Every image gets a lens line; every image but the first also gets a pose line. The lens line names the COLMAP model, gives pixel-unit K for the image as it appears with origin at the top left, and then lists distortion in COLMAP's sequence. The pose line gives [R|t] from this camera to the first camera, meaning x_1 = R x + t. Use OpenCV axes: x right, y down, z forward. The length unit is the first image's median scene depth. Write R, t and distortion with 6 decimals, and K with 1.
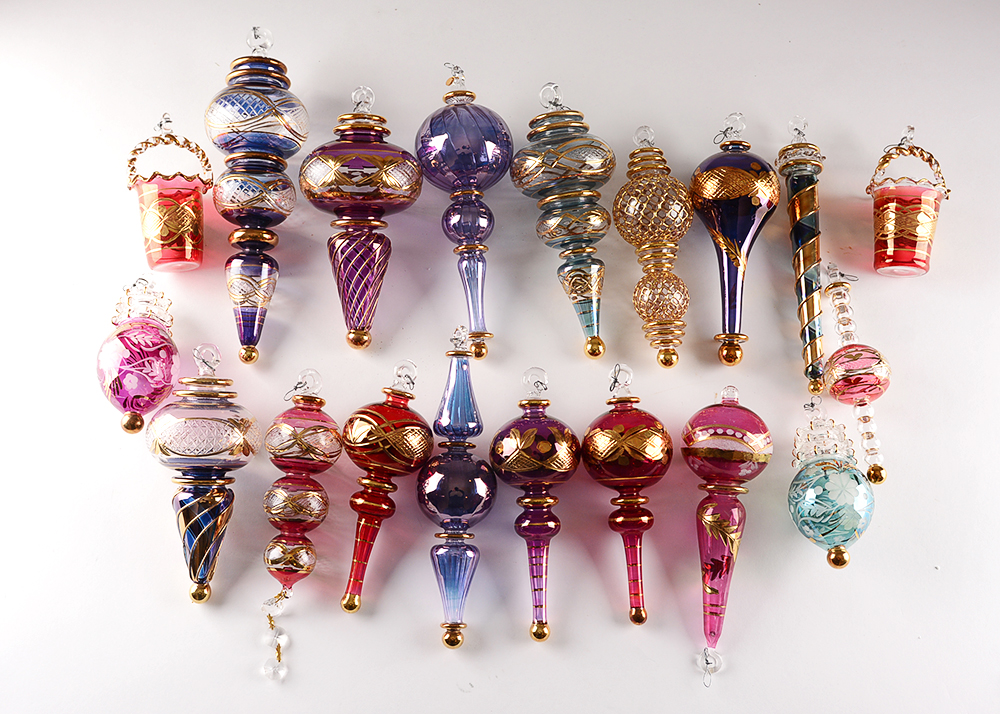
lens RADIAL K [[1400.7, 0, 502.2], [0, 1400.7, 351.2], [0, 0, 1]] dist [-0.025601, 0.000000]
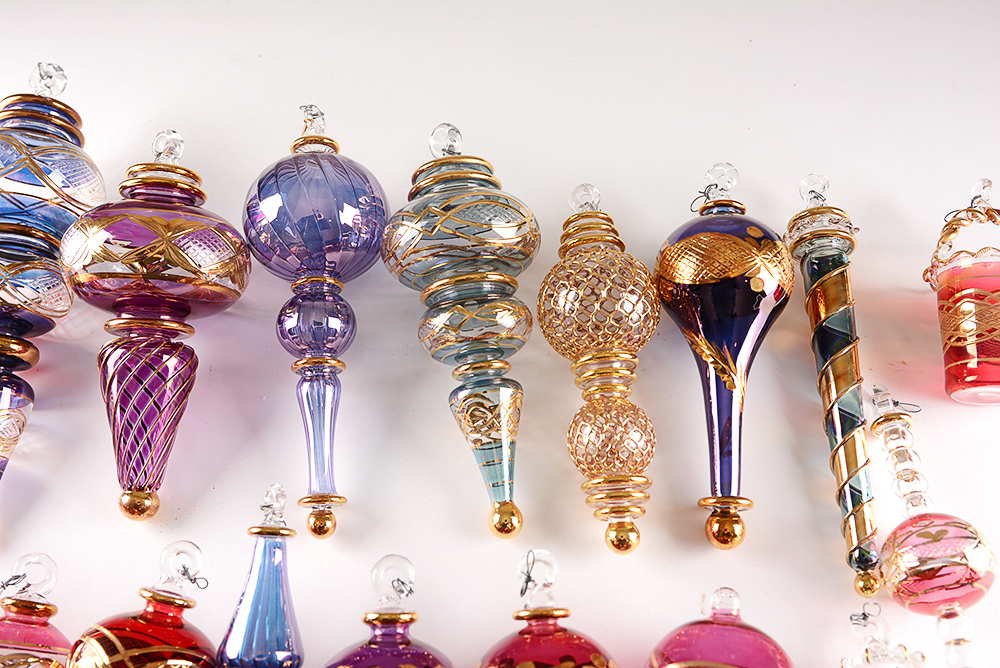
lens RADIAL K [[1029.9, 0, 506.9], [0, 1029.9, 330.3], [0, 0, 1]] dist [-0.047180, 0.000000]
pose [[0.998570, -0.008836, -0.052728, 0.093405], [0.000380, 0.987397, -0.158262, -0.013569], [0.053462, 0.158016, 0.985988, 0.545391]]
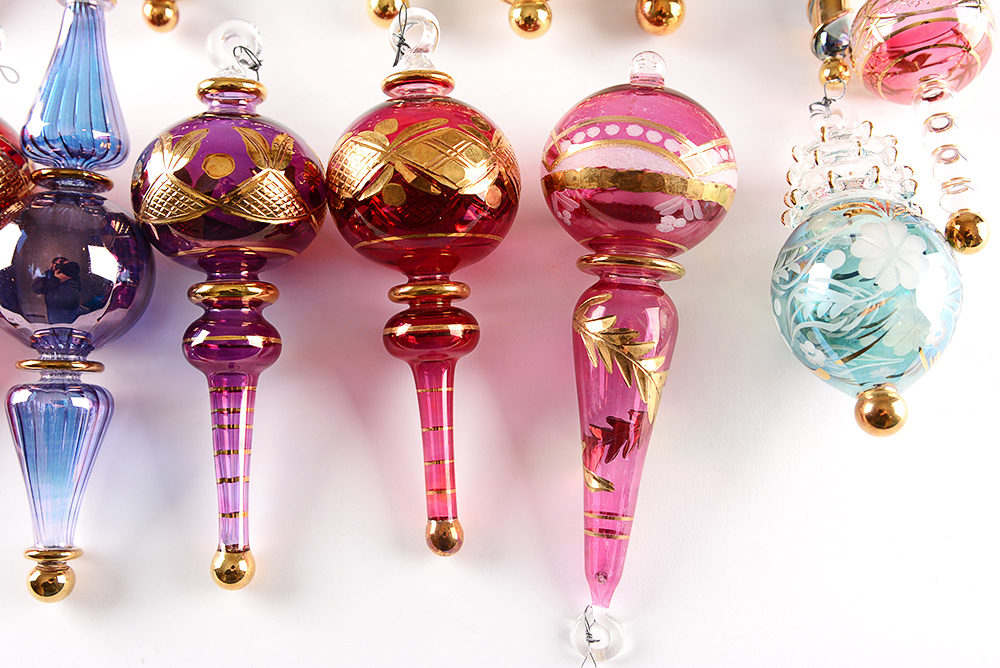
lens RADIAL K [[1182.5, 0, 500.5], [0, 1182.5, 330.9], [0, 0, 1]] dist [-0.023149, 0.000000]
pose [[0.997030, -0.004986, -0.076854, 0.141469], [0.007483, 0.999452, 0.032239, 0.103994], [0.076651, -0.032718, 0.996521, 0.587651]]
